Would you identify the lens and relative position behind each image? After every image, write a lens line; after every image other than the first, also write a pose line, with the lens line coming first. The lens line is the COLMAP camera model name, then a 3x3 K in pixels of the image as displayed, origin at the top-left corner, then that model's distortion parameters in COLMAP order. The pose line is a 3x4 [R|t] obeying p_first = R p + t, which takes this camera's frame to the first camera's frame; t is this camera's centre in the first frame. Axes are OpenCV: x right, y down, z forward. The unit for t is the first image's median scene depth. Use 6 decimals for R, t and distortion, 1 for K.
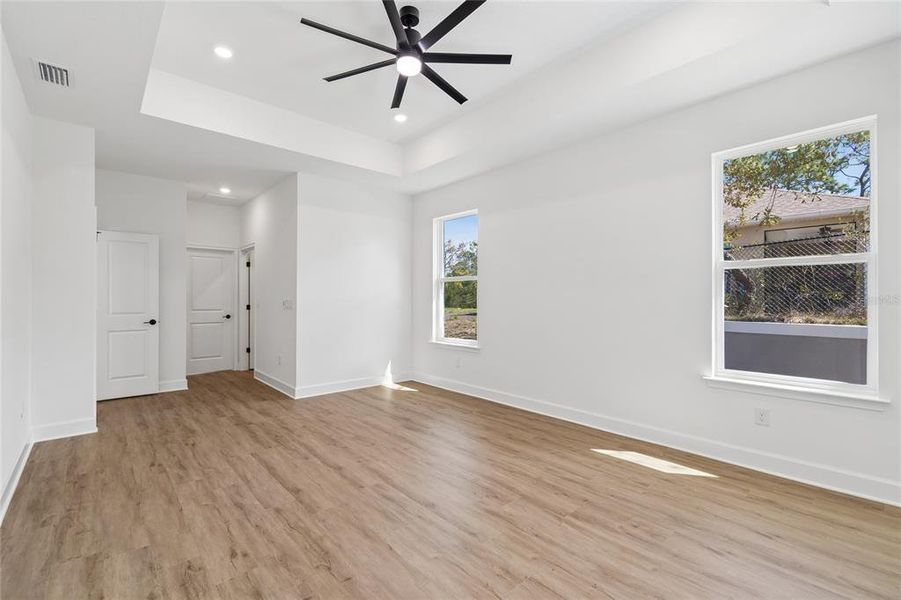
lens RADIAL K [[395.5, 0, 450.5], [0, 395.5, 300.0], [0, 0, 1]] dist [0.000036, 0.000045]
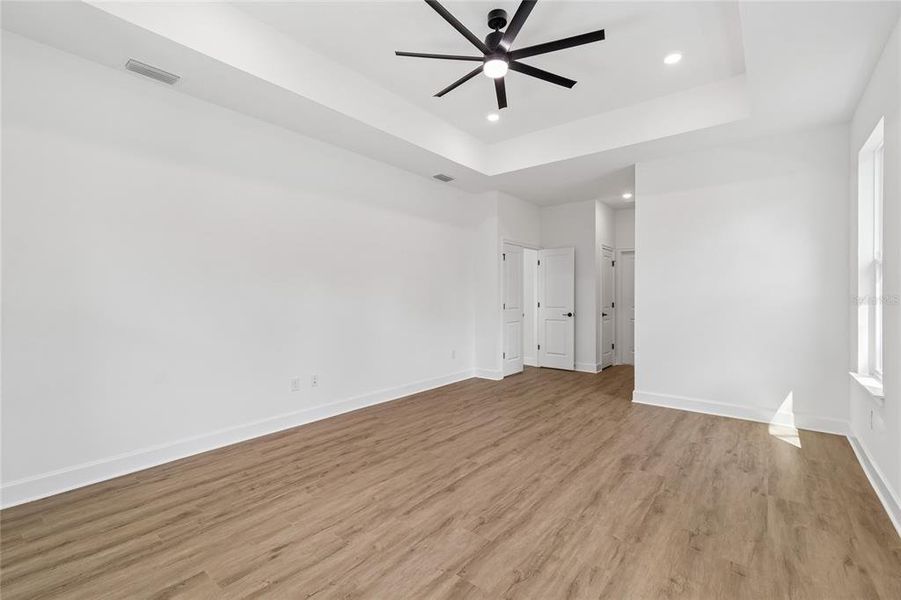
lens RADIAL K [[402.9, 0, 440.8], [0, 402.9, 298.8], [0, 0, 1]] dist [0.000319, -0.001407]
pose [[0.153978, 0.005755, -0.988058, 0.886664], [-0.007037, 0.999964, 0.004727, 0.000789], [0.988049, 0.006225, 0.154013, 0.702203]]
